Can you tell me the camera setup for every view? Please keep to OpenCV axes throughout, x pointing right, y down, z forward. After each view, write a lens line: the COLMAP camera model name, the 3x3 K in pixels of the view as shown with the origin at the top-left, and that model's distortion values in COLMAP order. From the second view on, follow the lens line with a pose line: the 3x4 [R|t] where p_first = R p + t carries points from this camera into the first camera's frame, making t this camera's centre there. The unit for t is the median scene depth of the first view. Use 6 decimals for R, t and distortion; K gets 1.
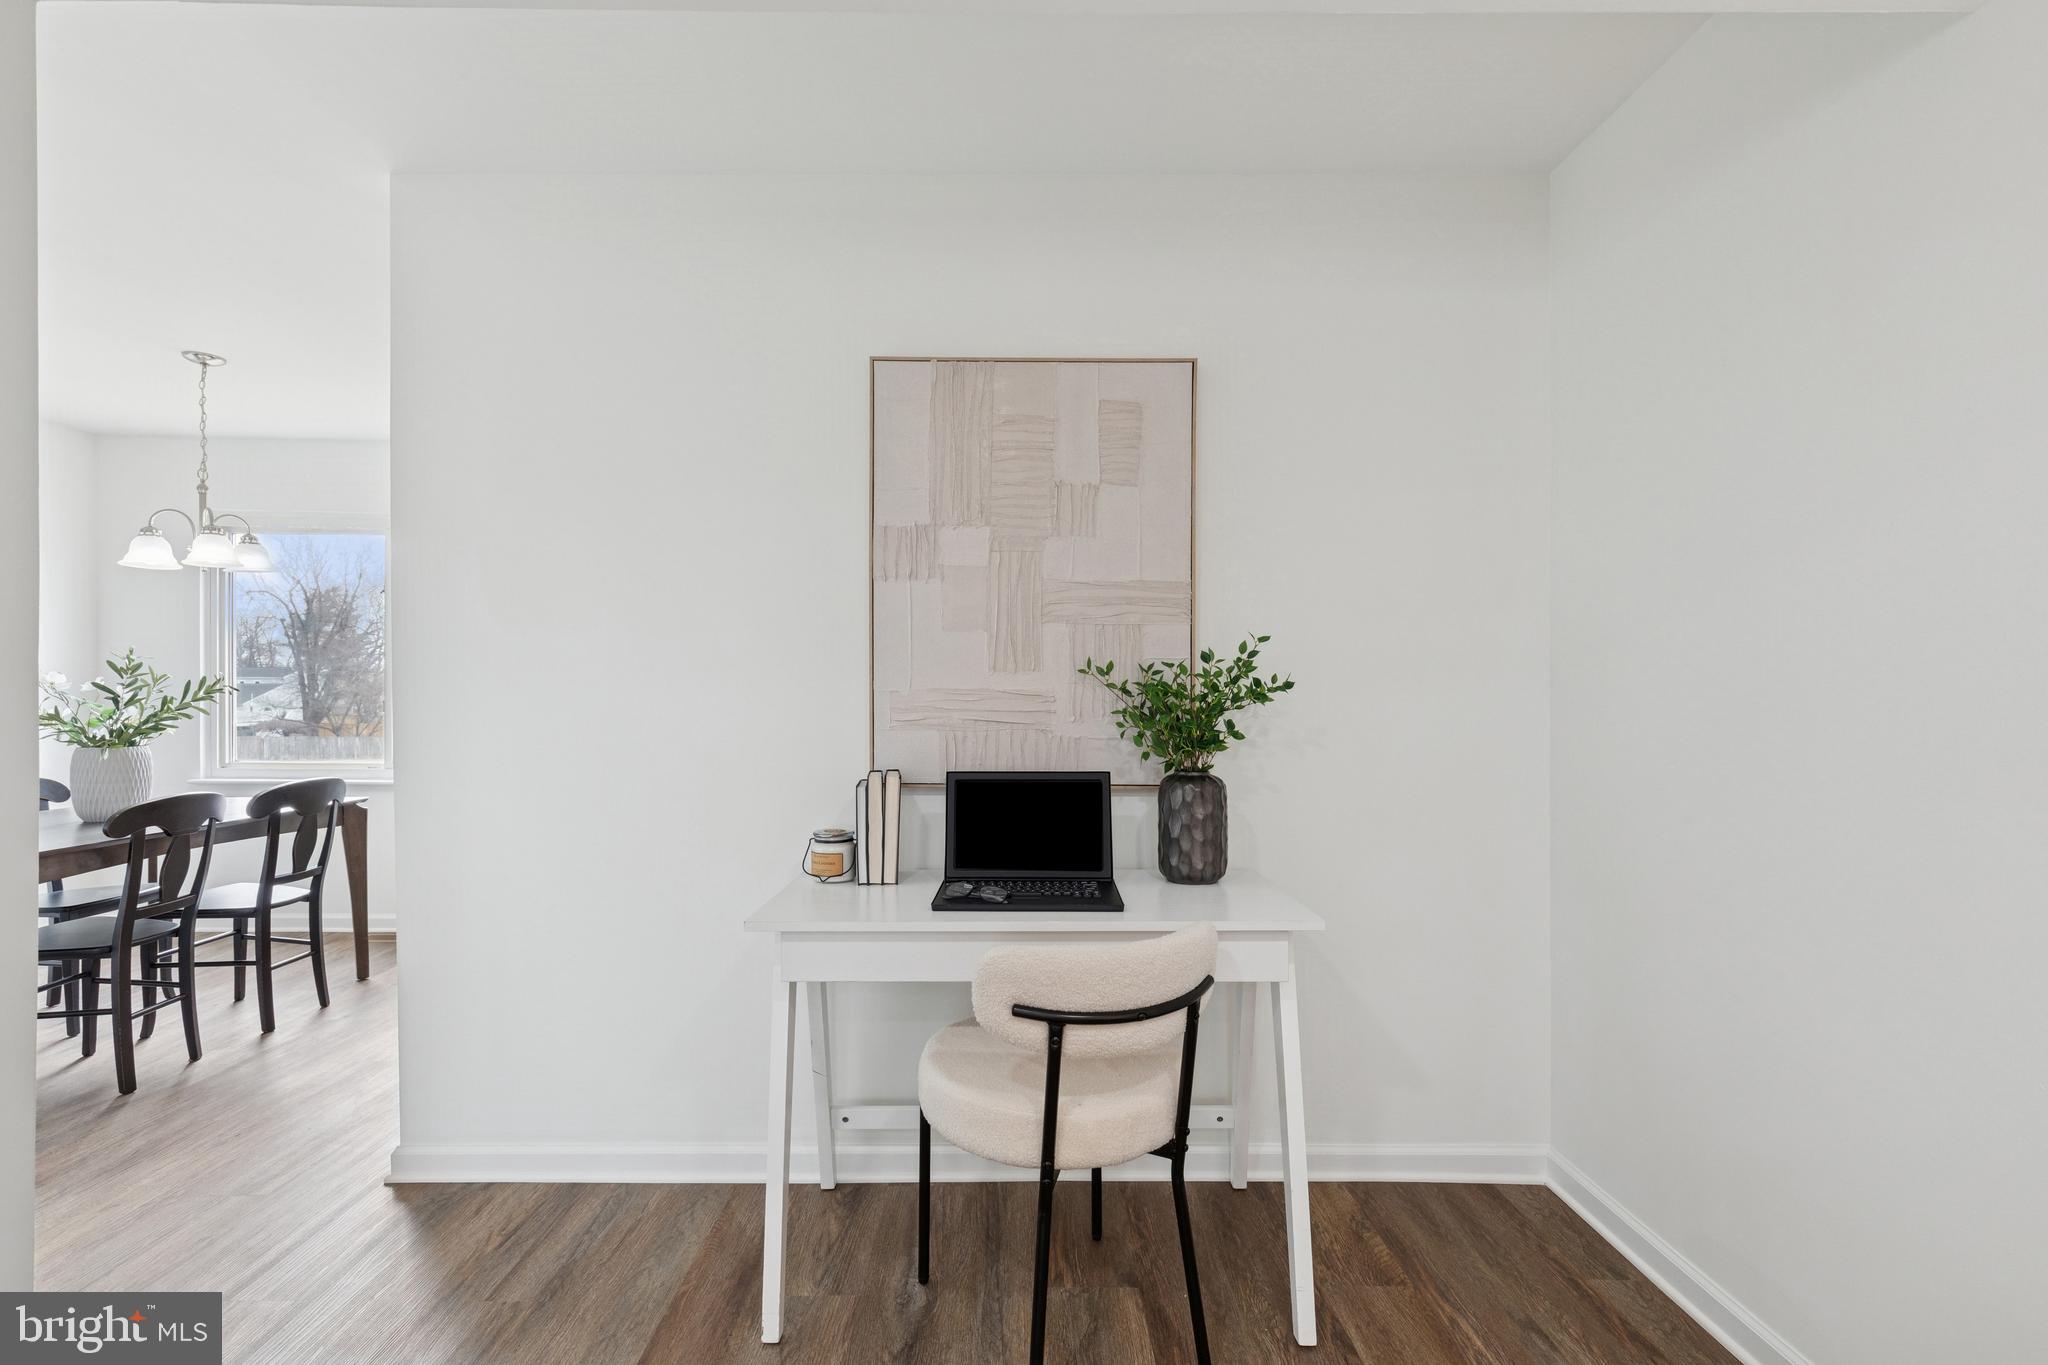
lens RADIAL K [[938.8, 0, 1008.9], [0, 938.8, 706.4], [0, 0, 1]] dist [0.011782, -0.003195]
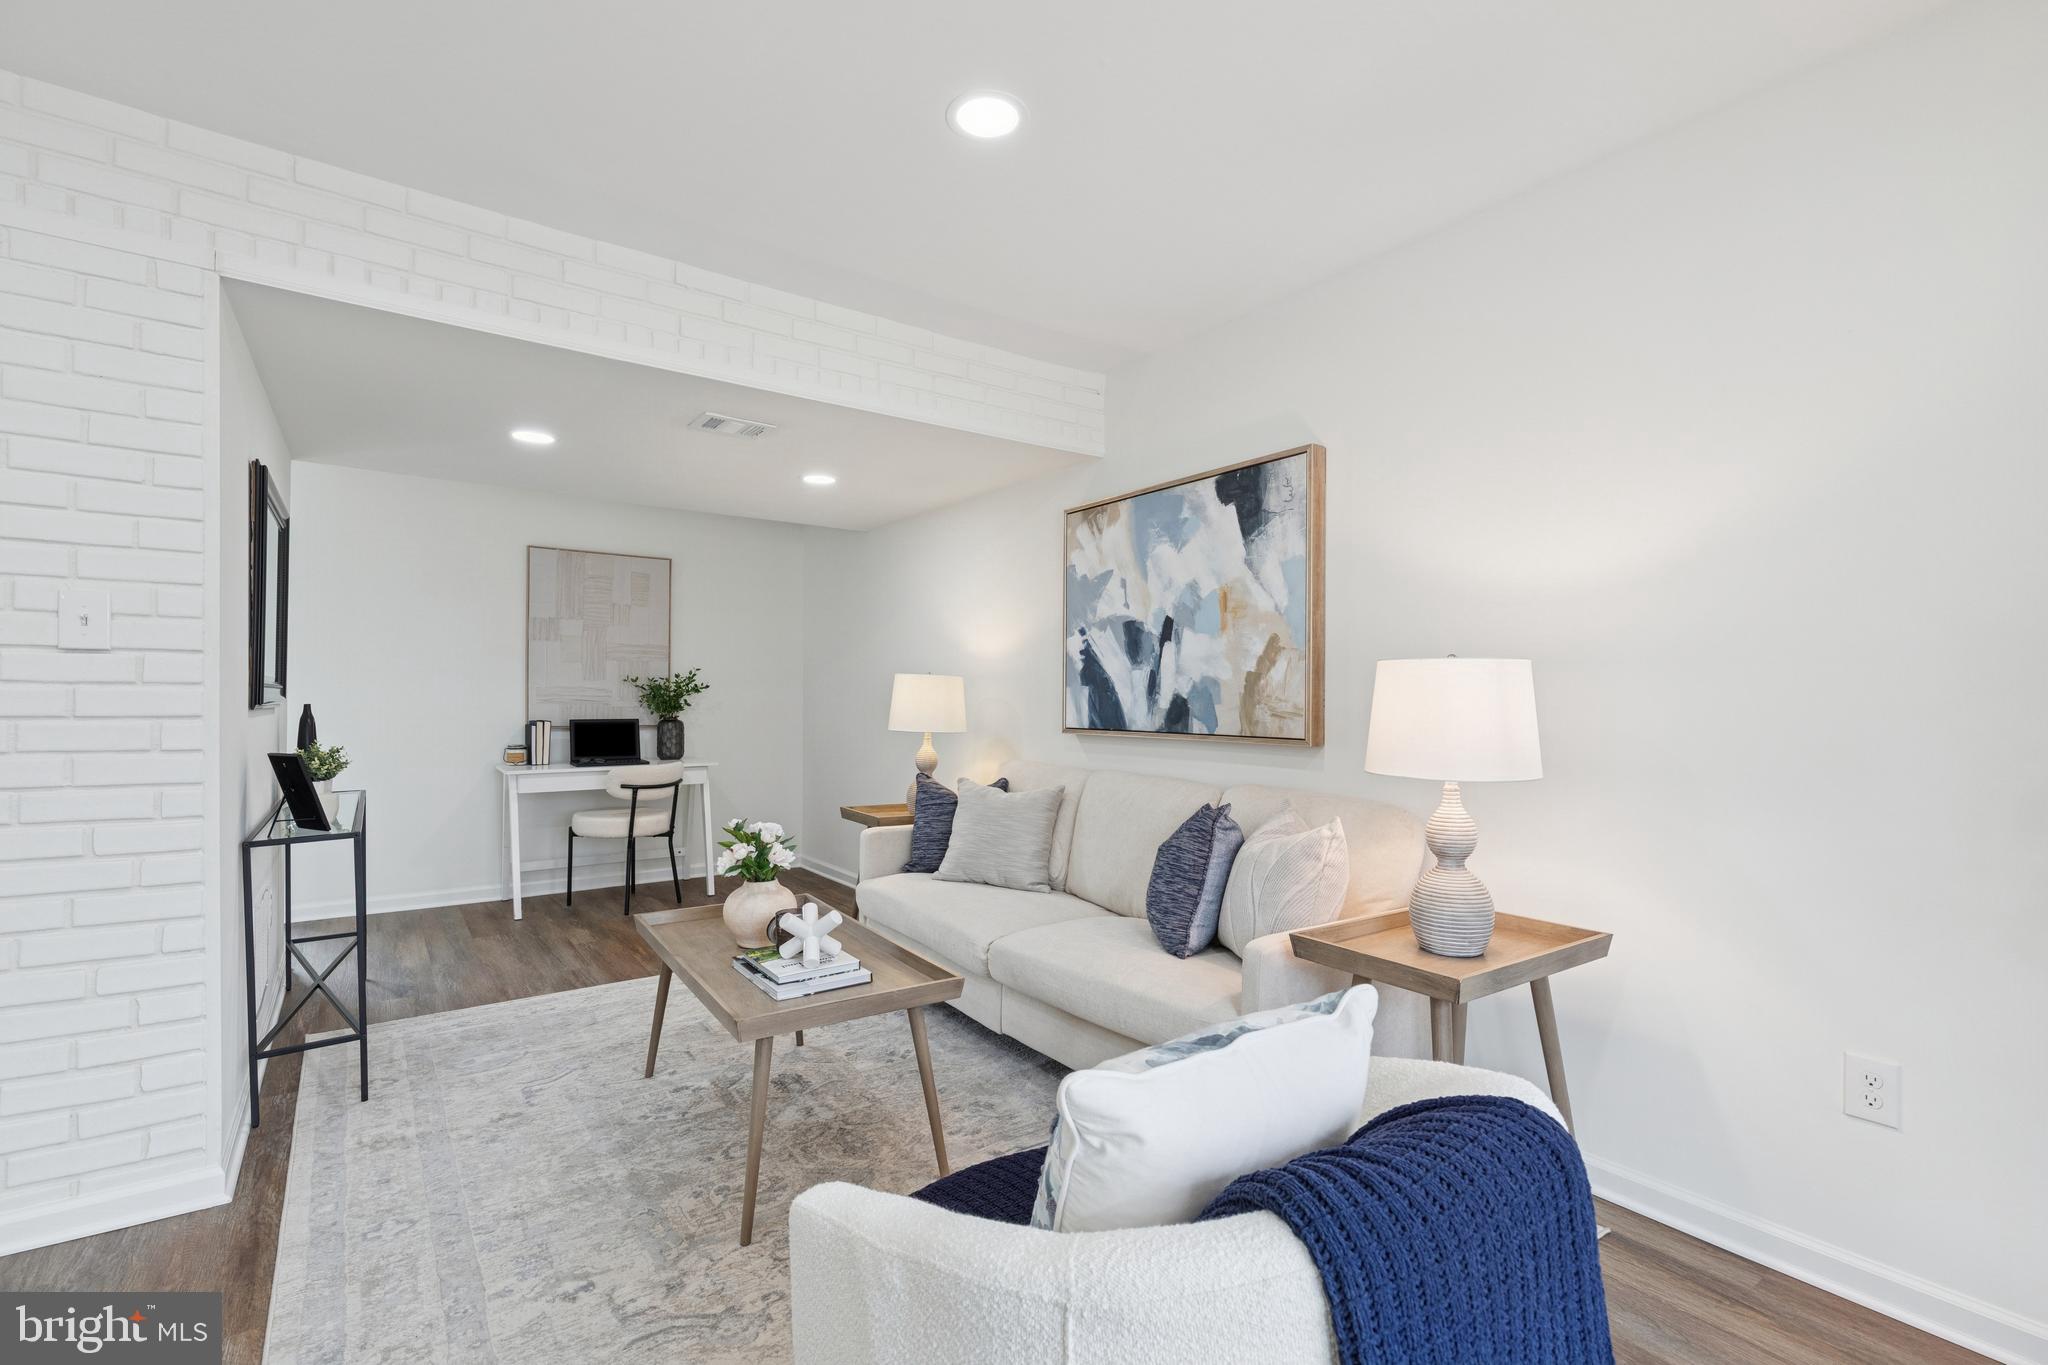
lens RADIAL K [[938.8, 0, 1029.2], [0, 938.8, 695.6], [0, 0, 1]] dist [0.011782, -0.003195]
pose [[0.817934, 0.003670, 0.575300, -0.473259], [-0.001258, 0.999989, -0.004590, 0.013882], [-0.575310, 0.003031, 0.817930, -1.648062]]
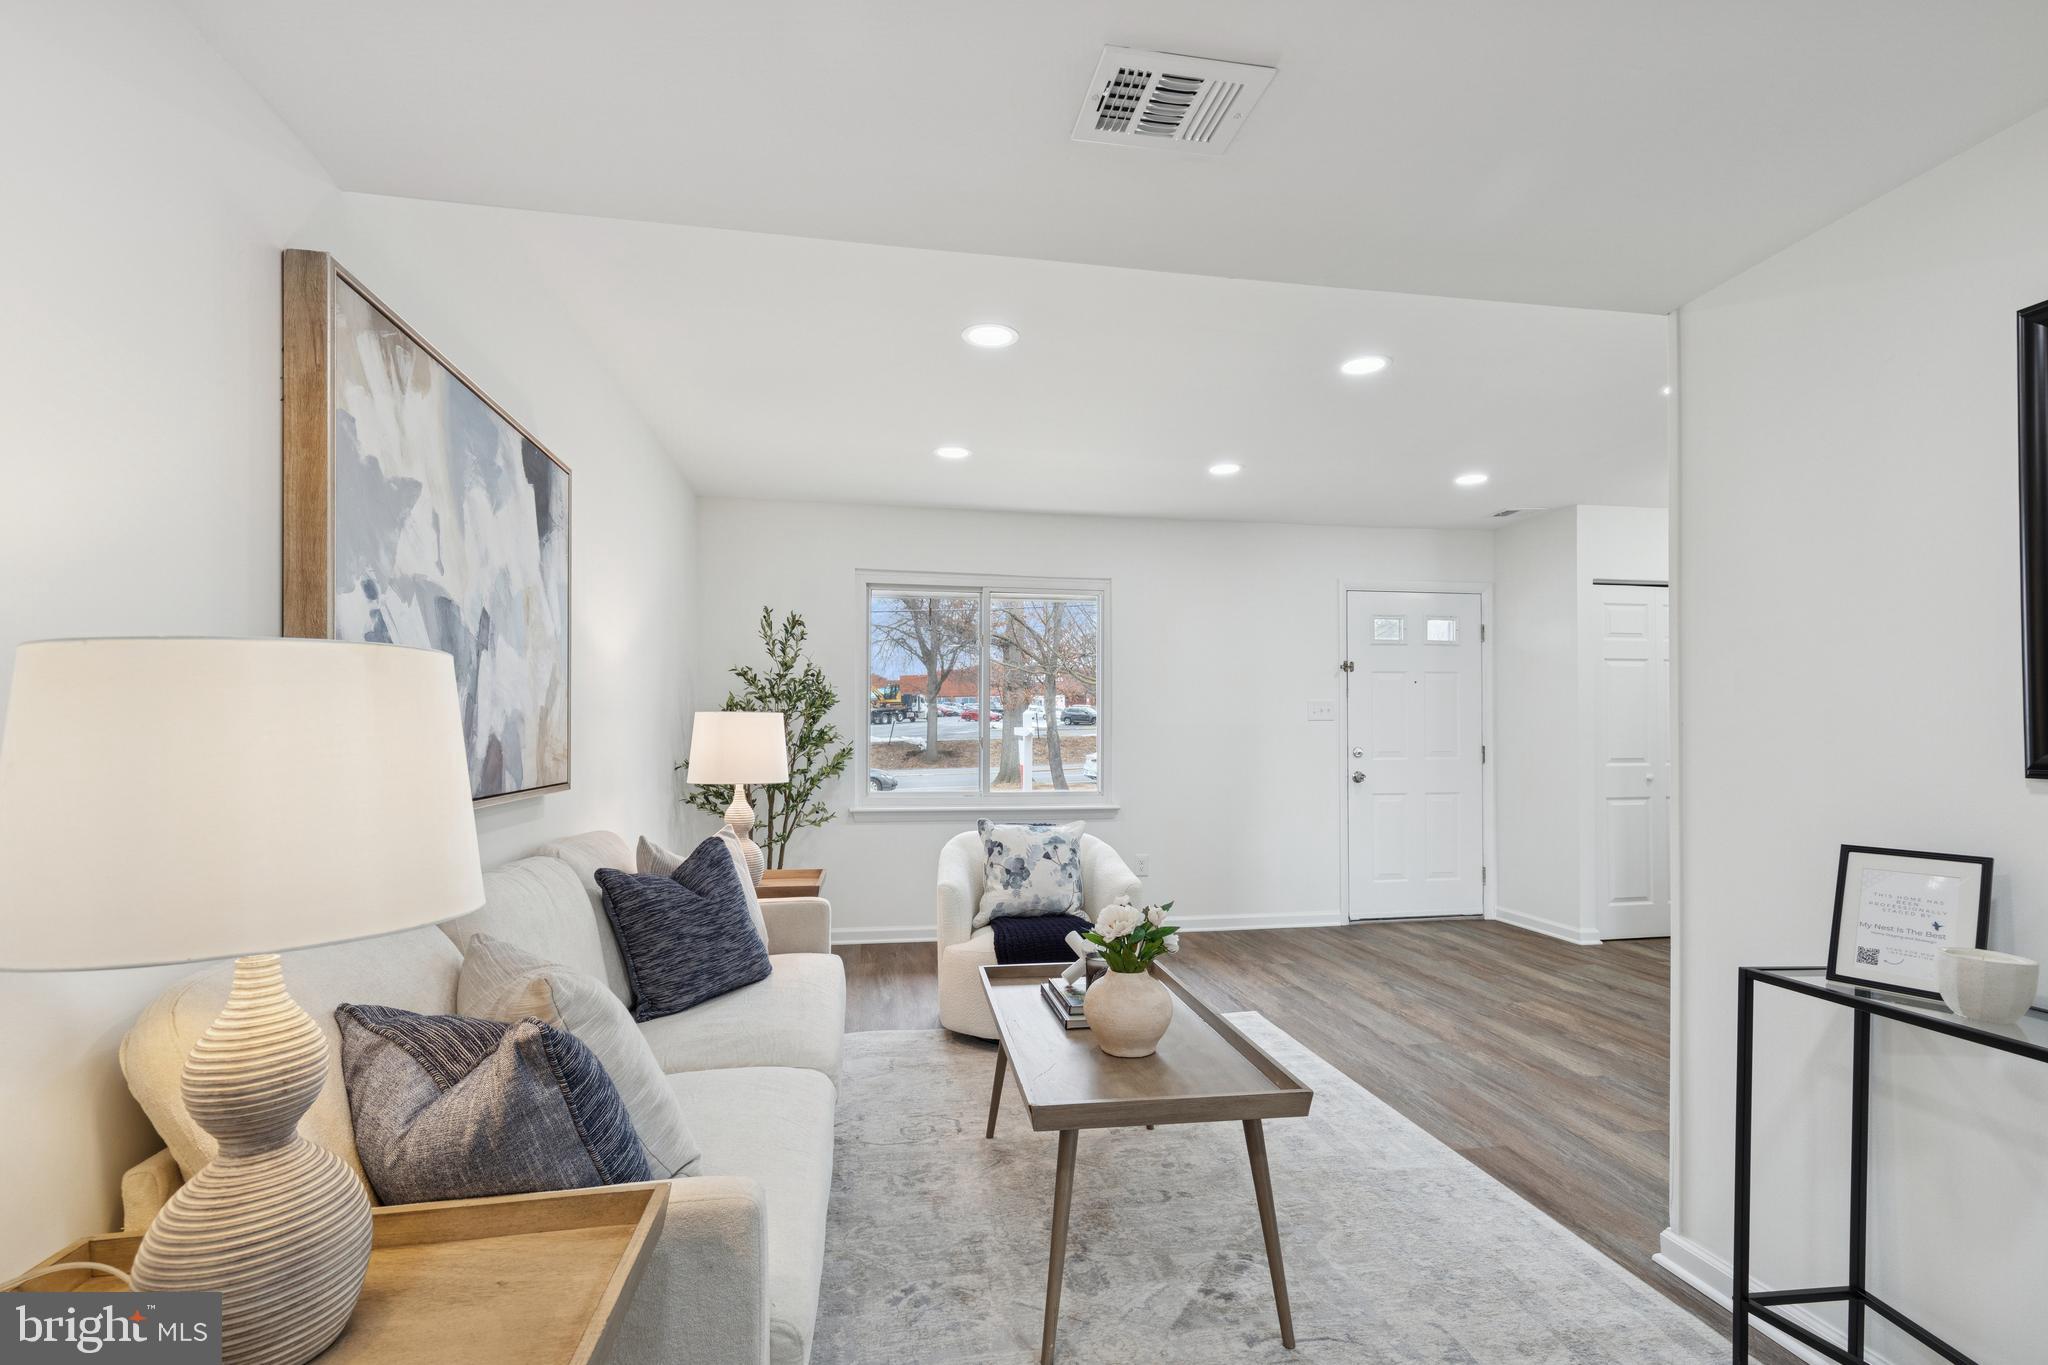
lens RADIAL K [[938.8, 0, 1025.6], [0, 938.8, 720.8], [0, 0, 1]] dist [0.011782, -0.003195]
pose [[-0.986328, -0.000621, -0.164793, 0.187892], [0.000264, 0.999986, -0.005344, -0.004383], [0.164794, -0.005314, -0.986314, 0.429609]]
